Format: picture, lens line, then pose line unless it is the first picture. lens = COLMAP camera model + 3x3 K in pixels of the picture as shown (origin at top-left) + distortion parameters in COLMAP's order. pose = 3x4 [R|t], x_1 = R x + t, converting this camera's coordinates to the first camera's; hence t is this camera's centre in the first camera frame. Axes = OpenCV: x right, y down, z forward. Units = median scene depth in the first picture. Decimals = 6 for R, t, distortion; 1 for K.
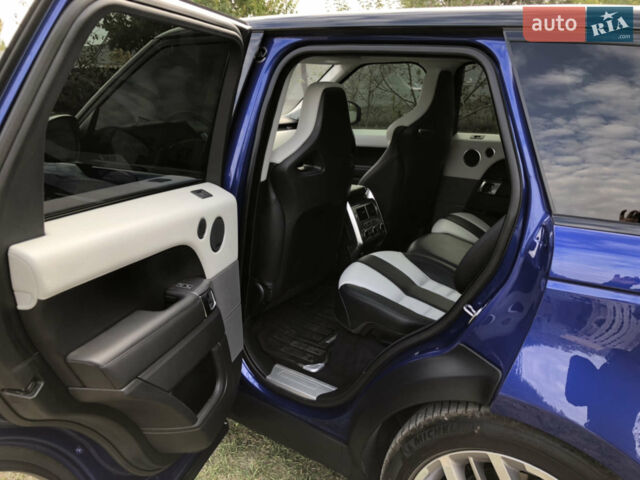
lens RADIAL K [[535.1, 0, 313.8], [0, 535.1, 238.1], [0, 0, 1]] dist [0.010589, 0.002797]
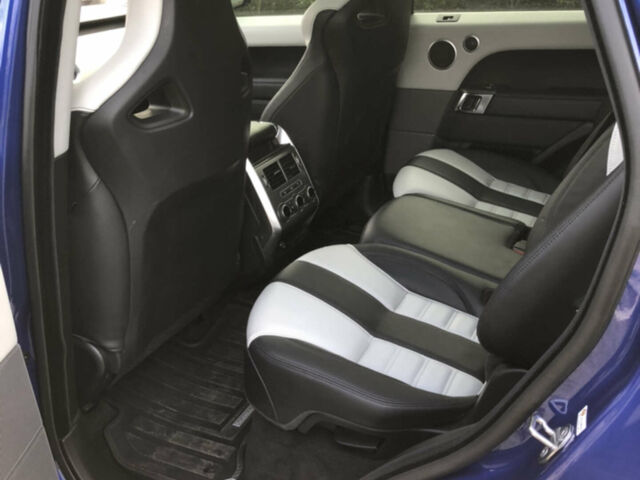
lens RADIAL K [[685.5, 0, 320.0], [0, 685.5, 240.0], [0, 0, 1]] dist [0.073737, -0.008952]
pose [[0.982359, -0.112320, 0.149516, 0.022037], [0.092894, 0.987004, 0.131121, -0.070033], [-0.162300, -0.114919, 0.980027, 0.279718]]
